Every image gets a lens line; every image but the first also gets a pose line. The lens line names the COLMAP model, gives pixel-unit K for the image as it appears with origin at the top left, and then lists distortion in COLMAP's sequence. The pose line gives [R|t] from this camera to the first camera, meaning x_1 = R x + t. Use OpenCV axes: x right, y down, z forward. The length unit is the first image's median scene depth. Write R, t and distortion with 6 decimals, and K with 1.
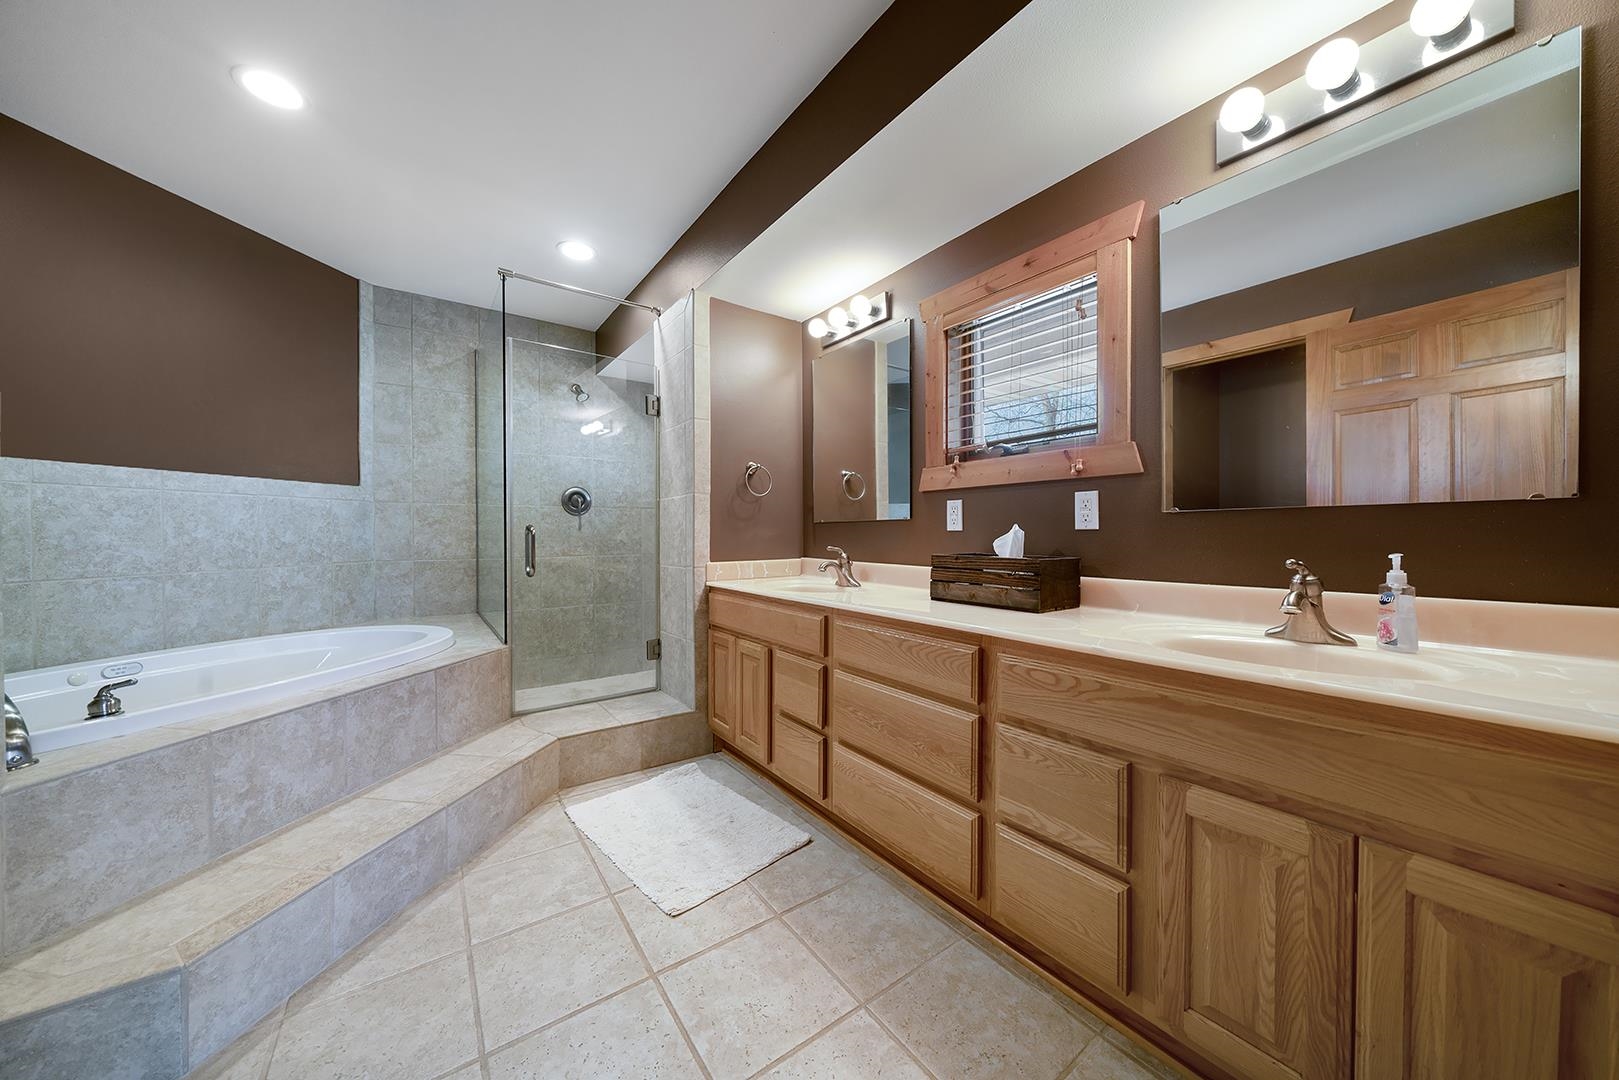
lens RADIAL K [[547.2, 0, 807.0], [0, 547.2, 539.3], [0, 0, 1]] dist [-0.003624, 0.000092]
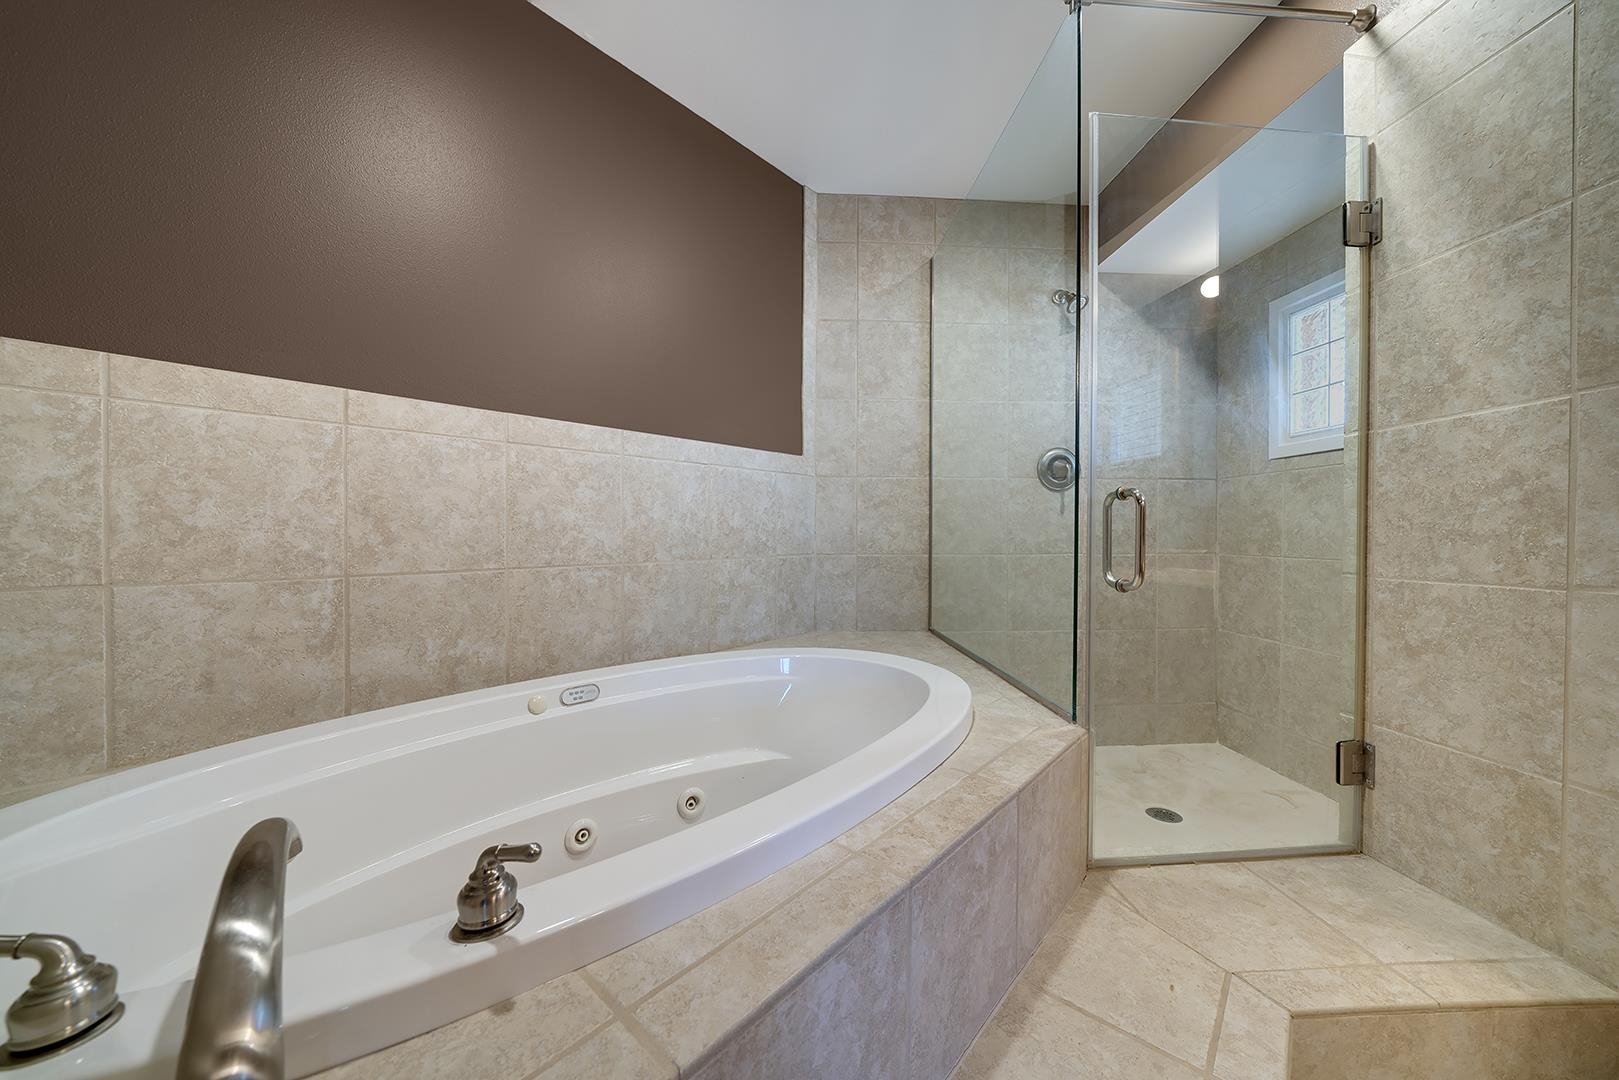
lens RADIAL K [[547.2, 0, 809.0], [0, 547.2, 538.7], [0, 0, 1]] dist [-0.003624, 0.000092]
pose [[0.845441, 0.007480, -0.534017, -0.401756], [-0.009452, 0.999955, -0.000957, 0.019324], [0.533986, 0.005857, 0.845473, 0.358133]]
